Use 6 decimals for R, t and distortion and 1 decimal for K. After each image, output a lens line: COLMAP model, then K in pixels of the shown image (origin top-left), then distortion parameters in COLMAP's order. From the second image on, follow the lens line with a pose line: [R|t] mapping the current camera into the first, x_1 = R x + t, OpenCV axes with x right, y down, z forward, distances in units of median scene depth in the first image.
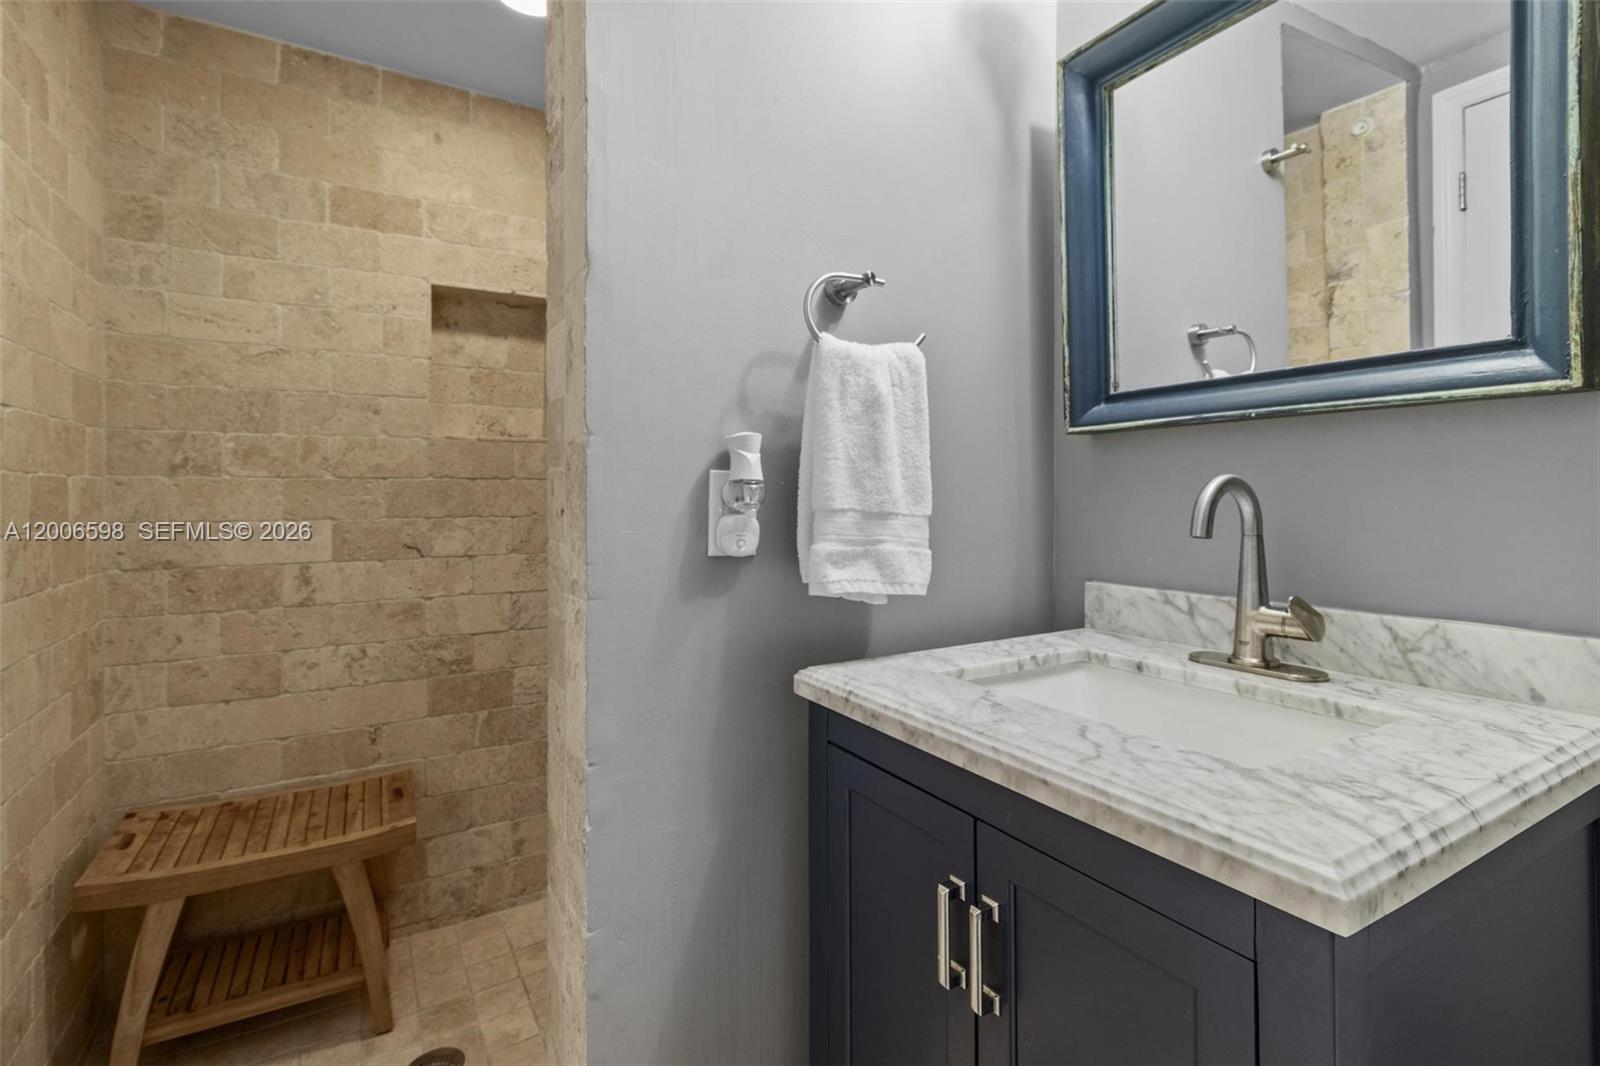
lens RADIAL K [[751.2, 0, 826.8], [0, 751.2, 498.3], [0, 0, 1]] dist [0.000499, 0.003286]
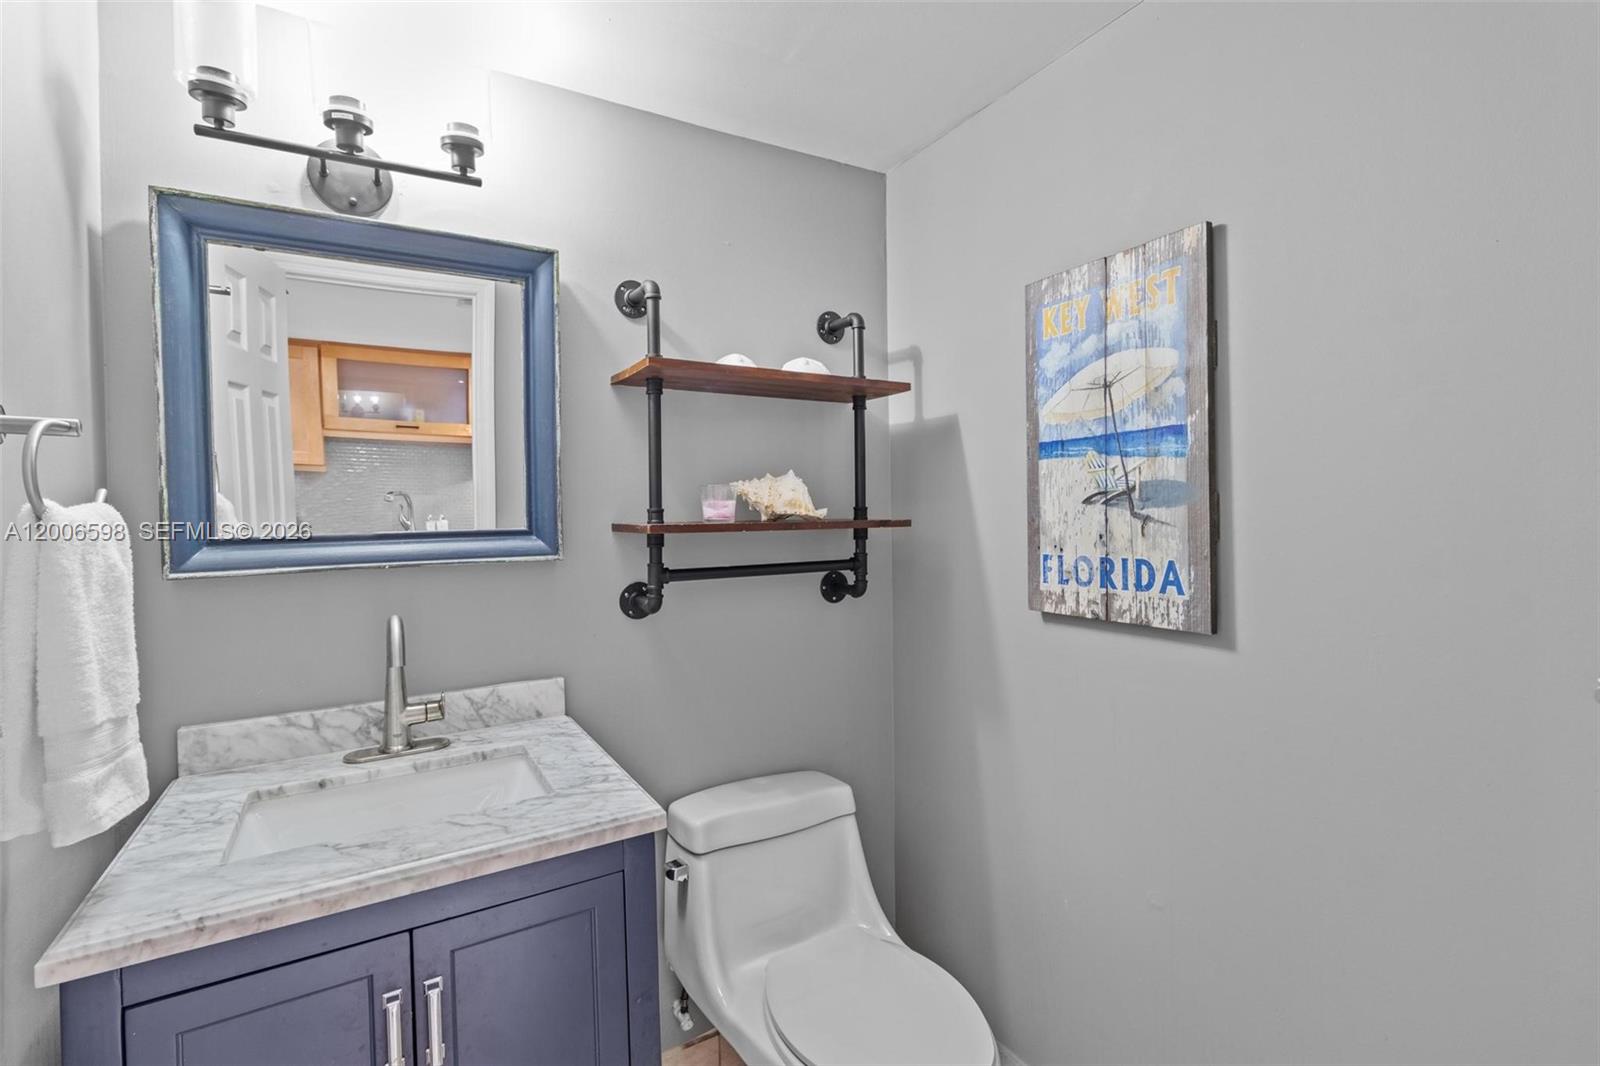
lens RADIAL K [[751.2, 0, 804.8], [0, 751.2, 522.5], [0, 0, 1]] dist [0.000499, 0.003286]
pose [[0.005024, -0.018344, 0.999819, -0.883611], [0.018683, 0.999659, 0.018247, -0.227502], [-0.999813, 0.018588, 0.005365, 0.264885]]
